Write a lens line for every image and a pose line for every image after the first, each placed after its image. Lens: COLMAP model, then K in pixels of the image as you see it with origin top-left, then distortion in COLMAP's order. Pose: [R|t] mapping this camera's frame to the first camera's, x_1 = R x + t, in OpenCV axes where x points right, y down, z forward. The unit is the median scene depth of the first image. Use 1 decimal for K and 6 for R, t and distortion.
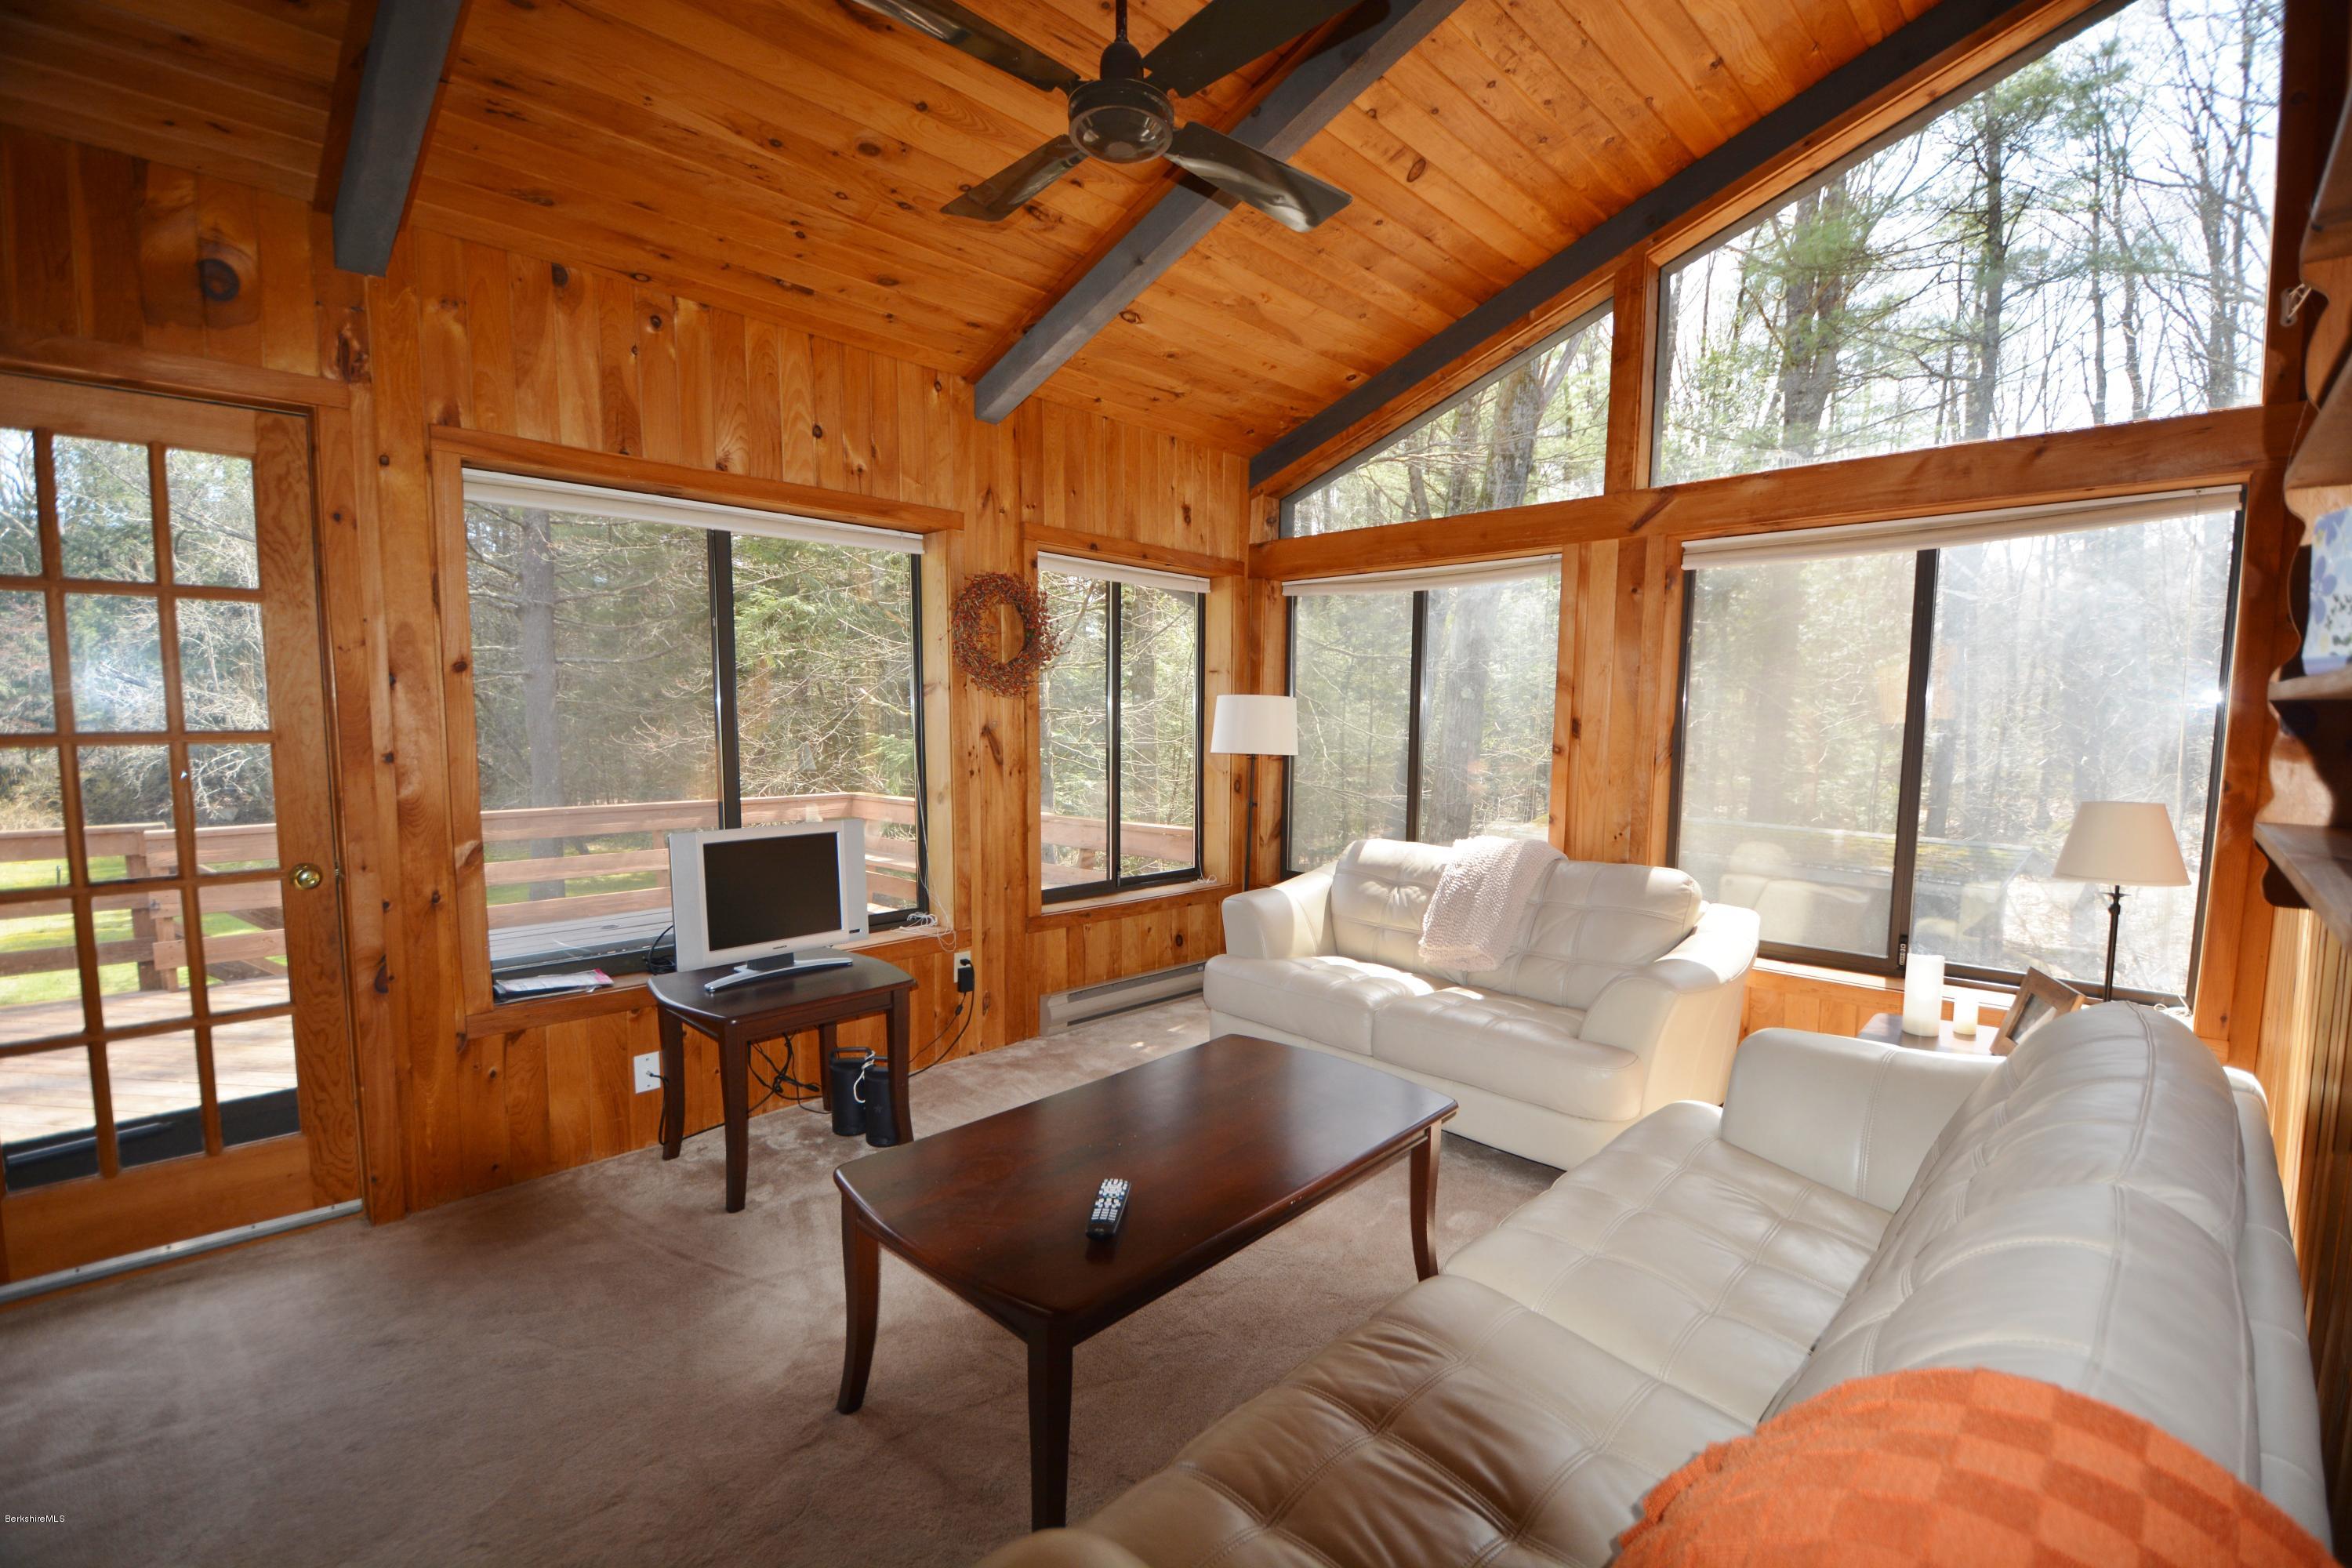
lens RADIAL K [[1017.7, 0, 1186.1], [0, 1017.7, 801.4], [0, 0, 1]] dist [0.030563, -0.037097]
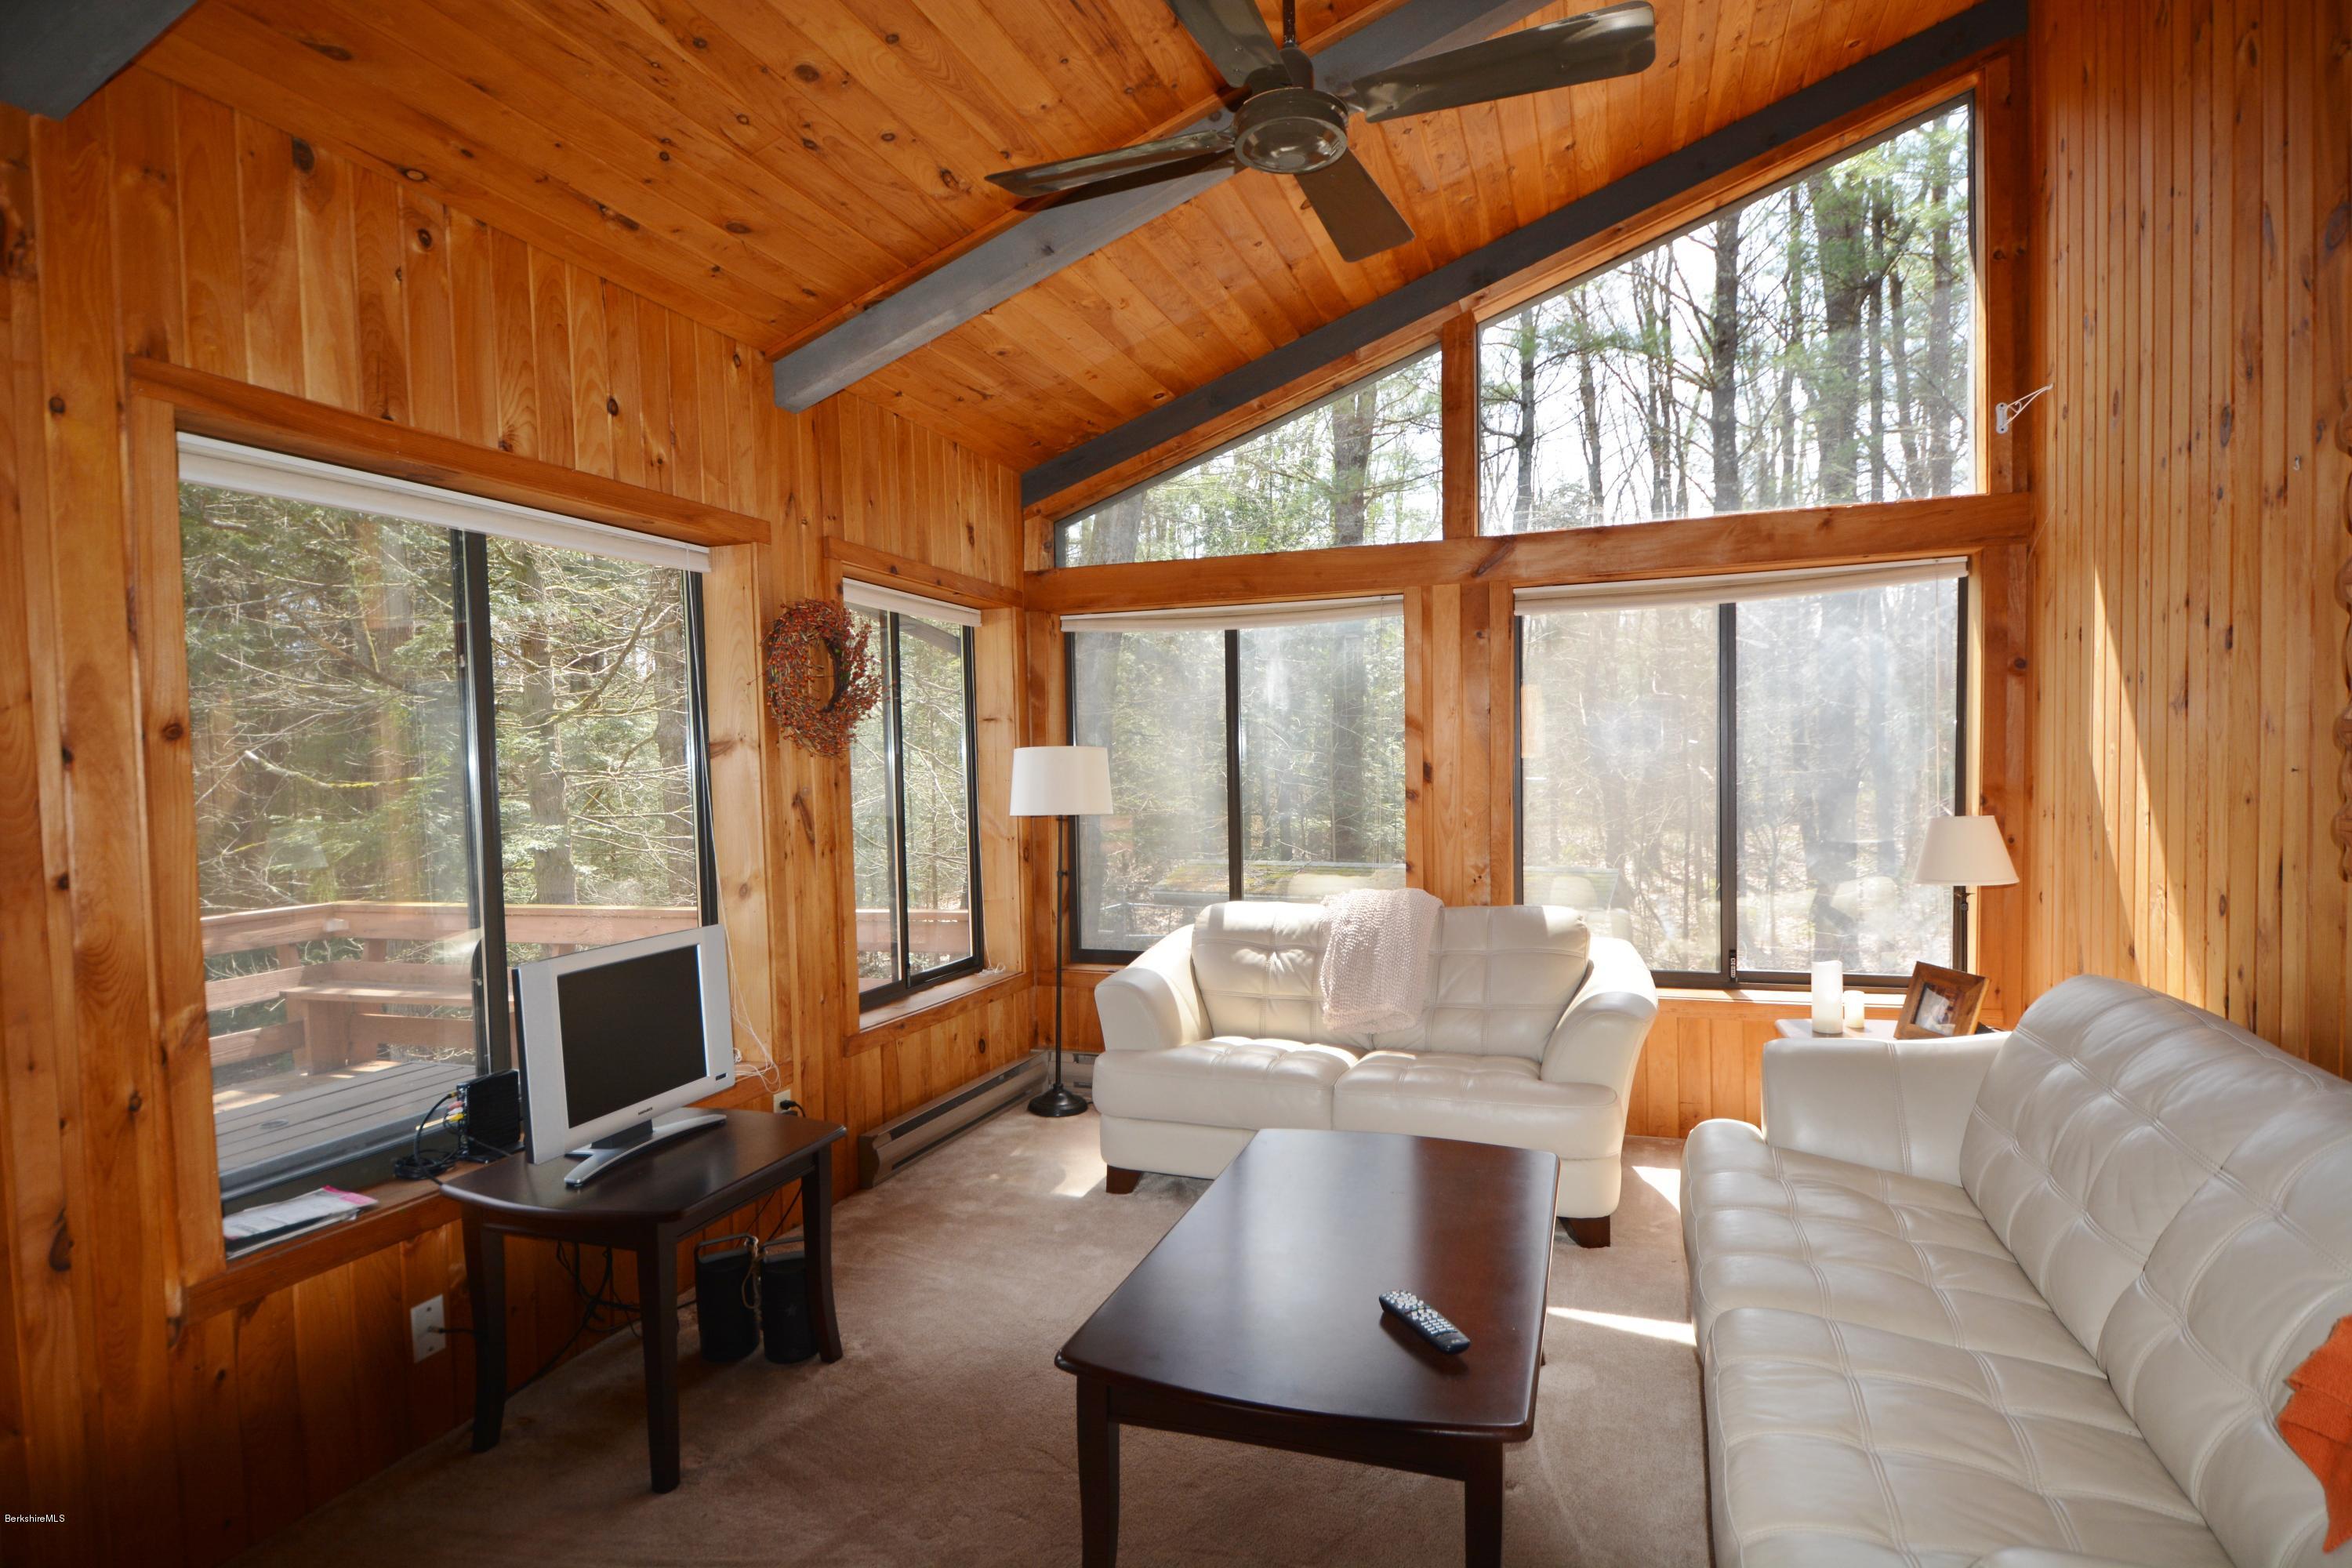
lens RADIAL K [[1206.0, 0, 1195.4], [0, 1206.0, 801.3], [0, 0, 1]] dist [0.026320, -0.029357]
pose [[0.908115, -0.042588, 0.416549, -0.319017], [0.065202, 0.997062, -0.040208, -0.012433], [-0.413613, 0.063673, 0.908224, 0.041395]]
